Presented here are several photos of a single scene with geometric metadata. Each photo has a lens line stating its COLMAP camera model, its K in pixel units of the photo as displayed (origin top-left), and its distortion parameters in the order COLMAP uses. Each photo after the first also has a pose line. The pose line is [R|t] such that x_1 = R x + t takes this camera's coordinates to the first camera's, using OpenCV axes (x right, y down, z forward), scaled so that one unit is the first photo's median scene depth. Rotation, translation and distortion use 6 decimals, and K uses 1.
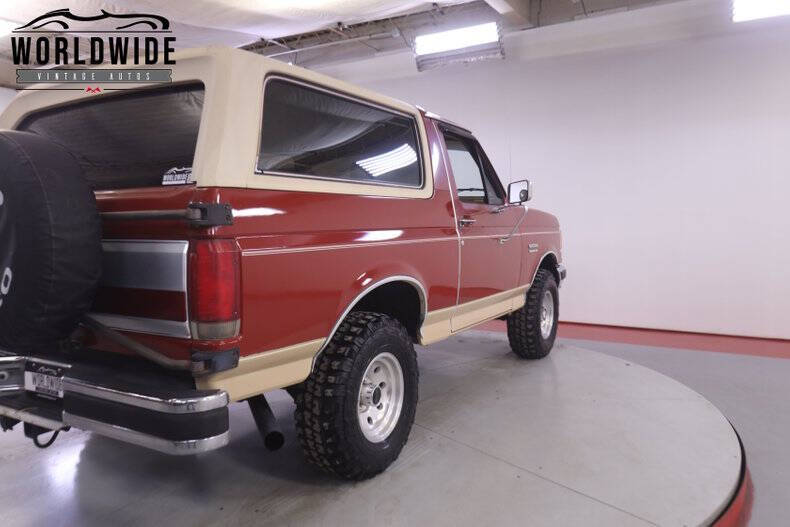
lens RADIAL K [[597.7, 0, 391.3], [0, 597.7, 263.3], [0, 0, 1]] dist [0.003308, 0.003913]
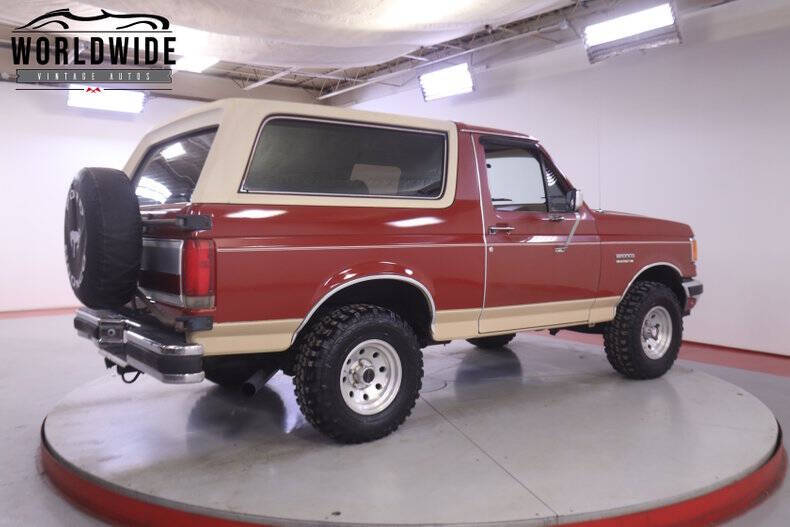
lens RADIAL K [[701.8, 0, 391.9], [0, 701.8, 262.3], [0, 0, 1]] dist [0.009049, 0.003052]
pose [[0.919119, 0.029671, -0.392860, 0.538766], [-0.037178, 0.999242, -0.011512, 0.011429], [0.392221, 0.025187, 0.919526, -0.255474]]
